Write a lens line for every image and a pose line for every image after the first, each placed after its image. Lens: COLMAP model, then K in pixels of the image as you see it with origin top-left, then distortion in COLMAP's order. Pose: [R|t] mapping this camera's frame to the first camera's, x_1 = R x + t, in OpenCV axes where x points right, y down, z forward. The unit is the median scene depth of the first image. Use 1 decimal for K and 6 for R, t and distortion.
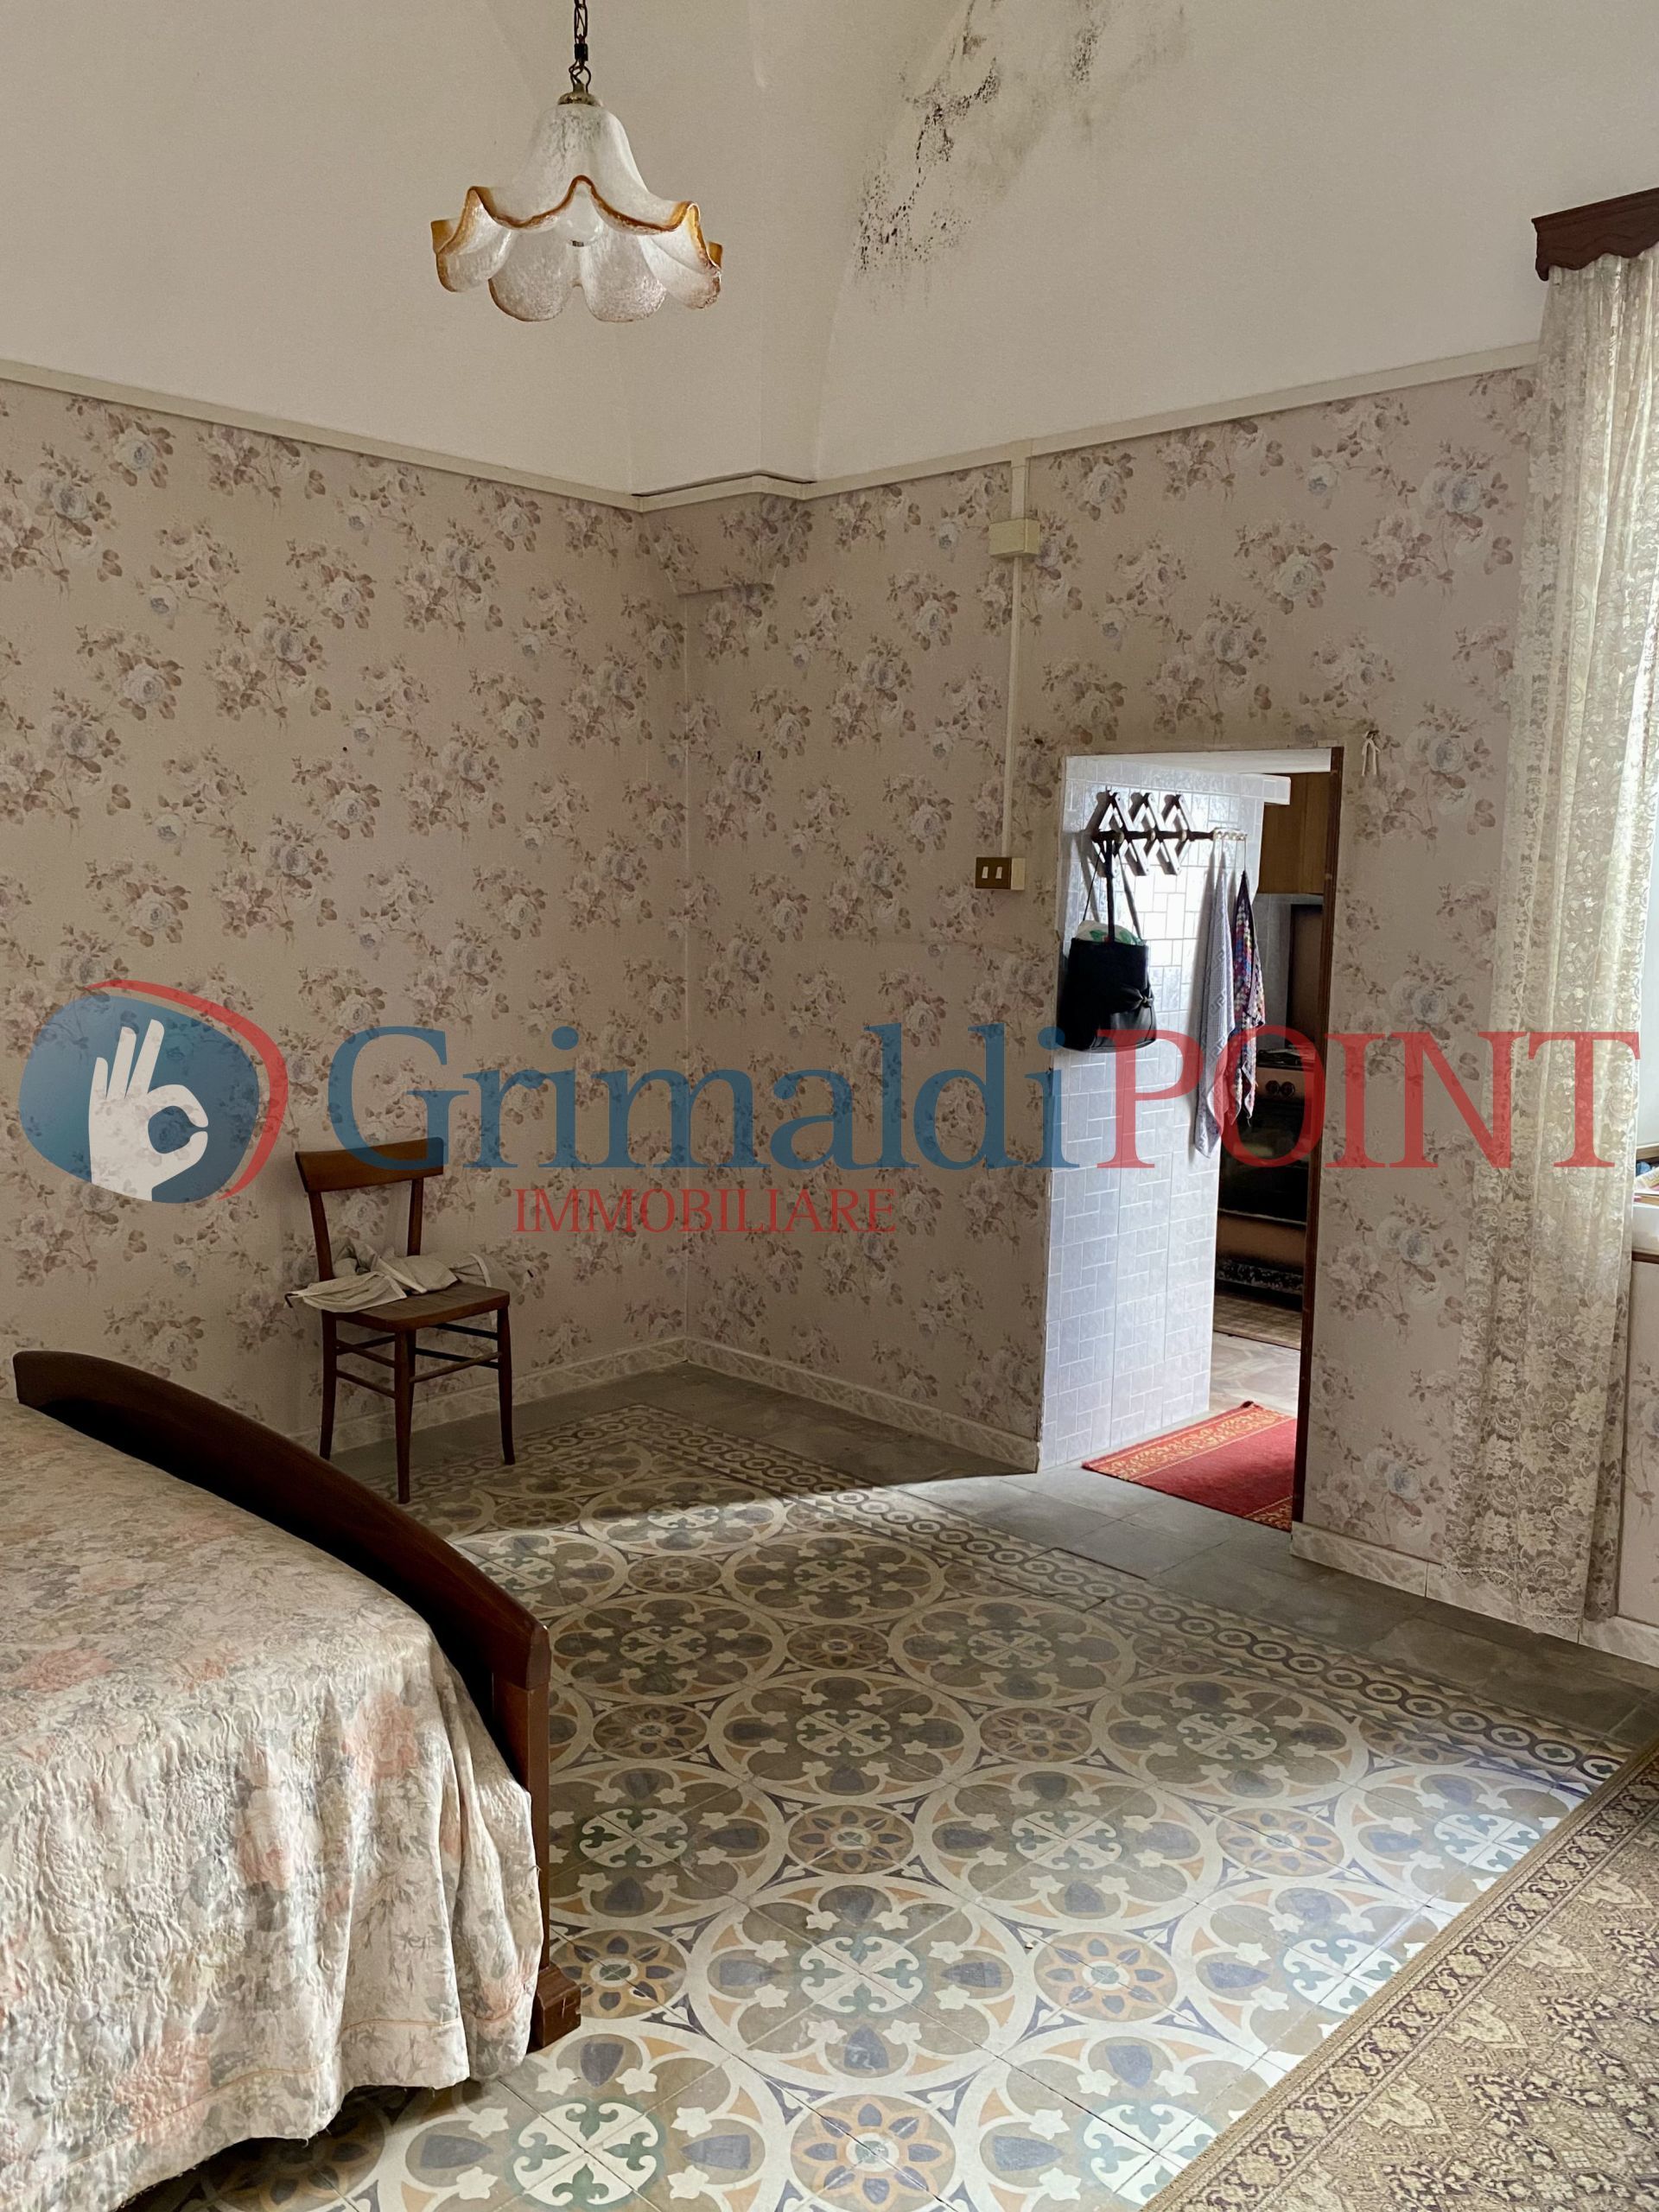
lens RADIAL K [[1728.3, 0, 811.5], [0, 1728.3, 1093.0], [0, 0, 1]] dist [0.014128, -0.005227]
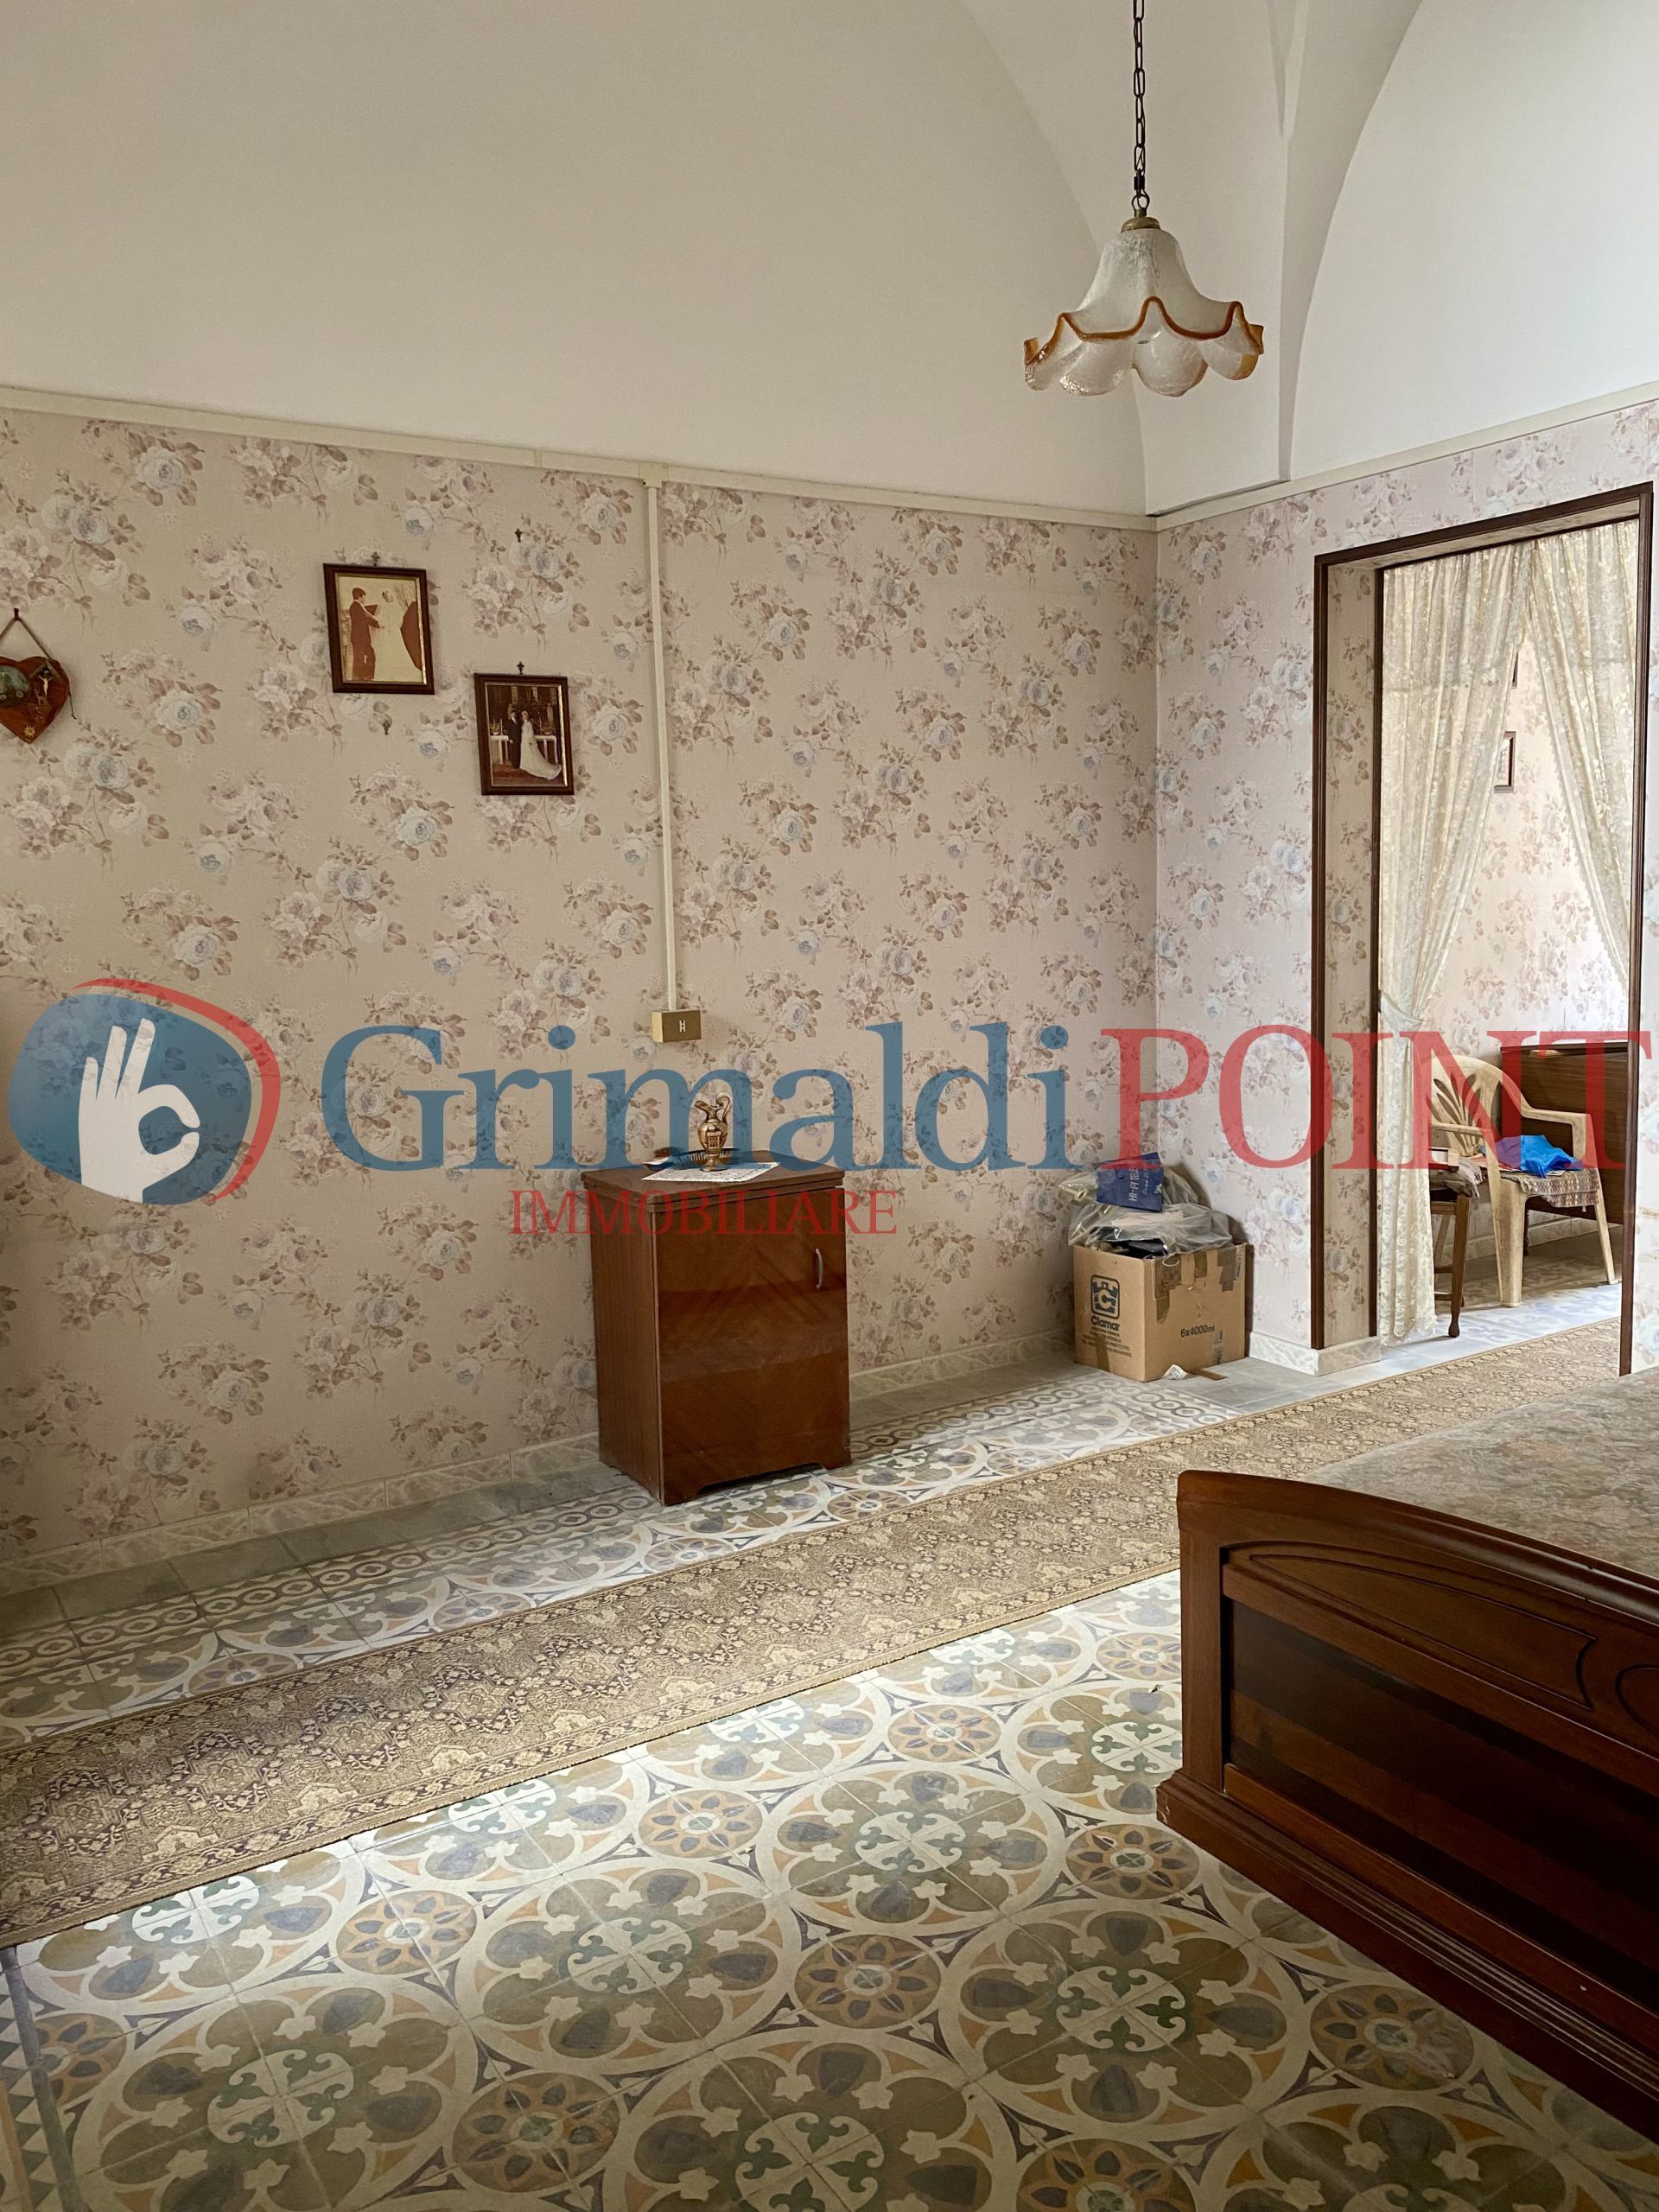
lens RADIAL K [[1718.6, 0, 842.3], [0, 1718.6, 1081.2], [0, 0, 1]] dist [0.010787, -0.001767]
pose [[-0.974009, -0.012189, 0.226180, -0.162958], [0.044772, 0.968489, 0.244998, -0.227604], [-0.222039, 0.248757, -0.942772, 1.801636]]
